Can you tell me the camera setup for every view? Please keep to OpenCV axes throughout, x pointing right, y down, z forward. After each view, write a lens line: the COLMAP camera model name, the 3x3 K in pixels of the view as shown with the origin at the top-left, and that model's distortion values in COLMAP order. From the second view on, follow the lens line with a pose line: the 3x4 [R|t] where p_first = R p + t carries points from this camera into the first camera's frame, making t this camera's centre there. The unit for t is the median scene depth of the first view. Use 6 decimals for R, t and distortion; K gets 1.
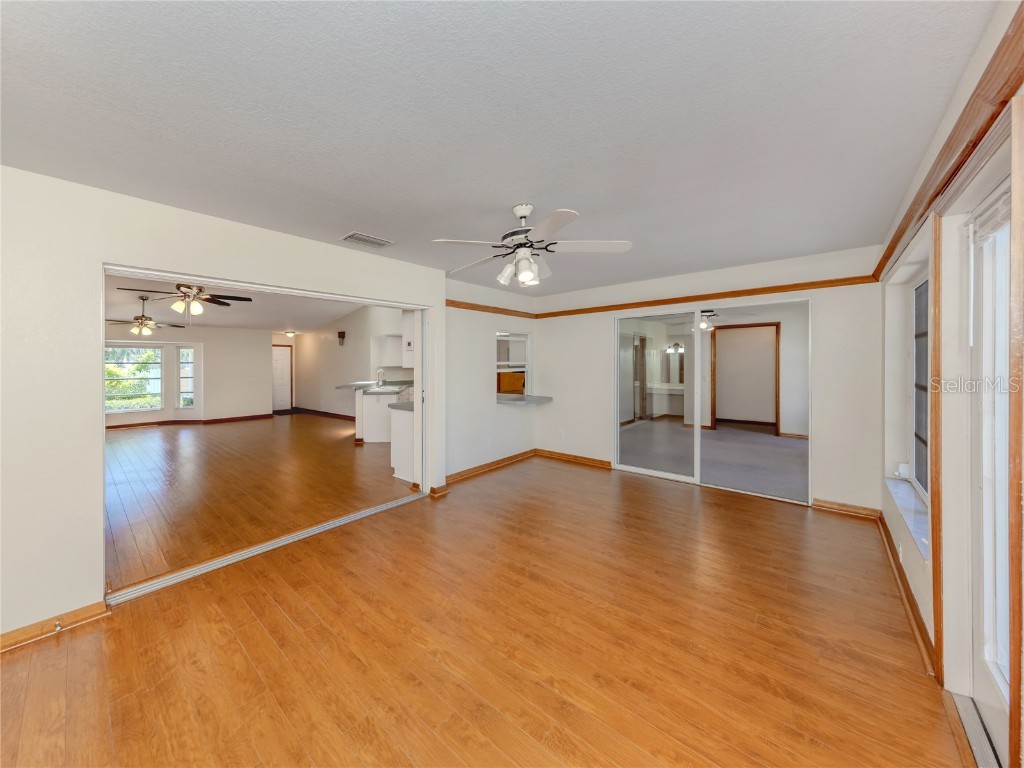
lens RADIAL K [[375.2, 0, 426.0], [0, 375.2, 361.3], [0, 0, 1]] dist [0.010905, -0.000823]
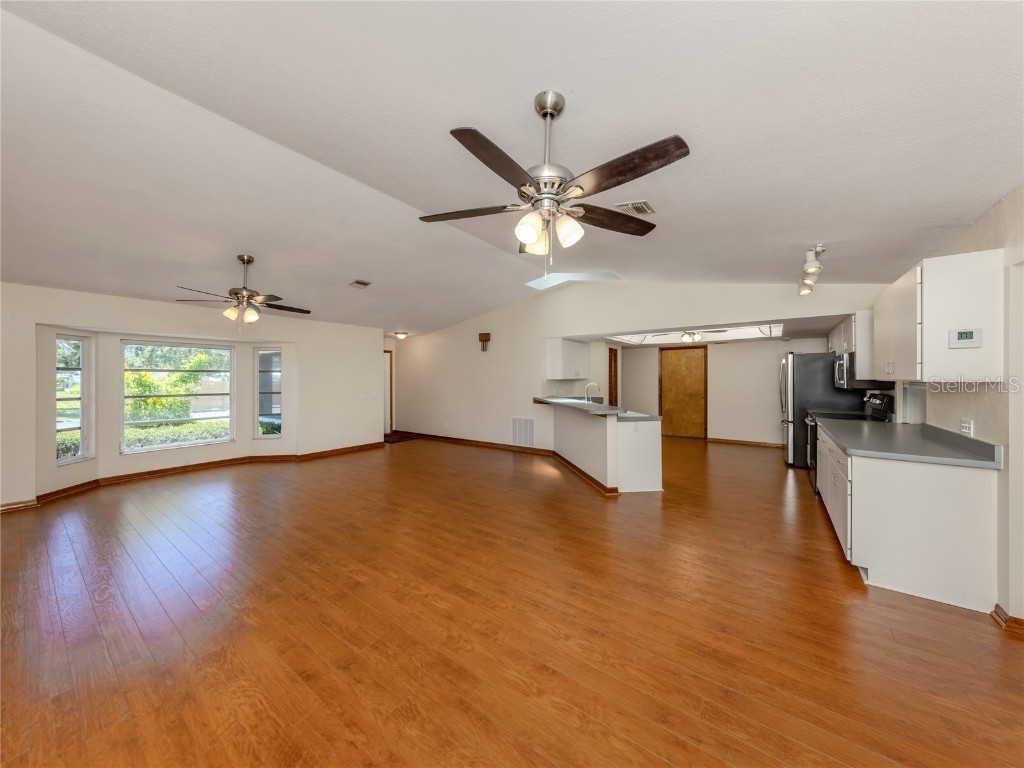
lens RADIAL K [[375.2, 0, 504.3], [0, 375.2, 378.5], [0, 0, 1]] dist [0.010905, -0.000823]
pose [[0.987858, 0.010460, 0.155007, -0.769510], [-0.011927, 0.999892, 0.008534, 0.015221], [-0.154901, -0.010279, 0.987877, 0.621046]]
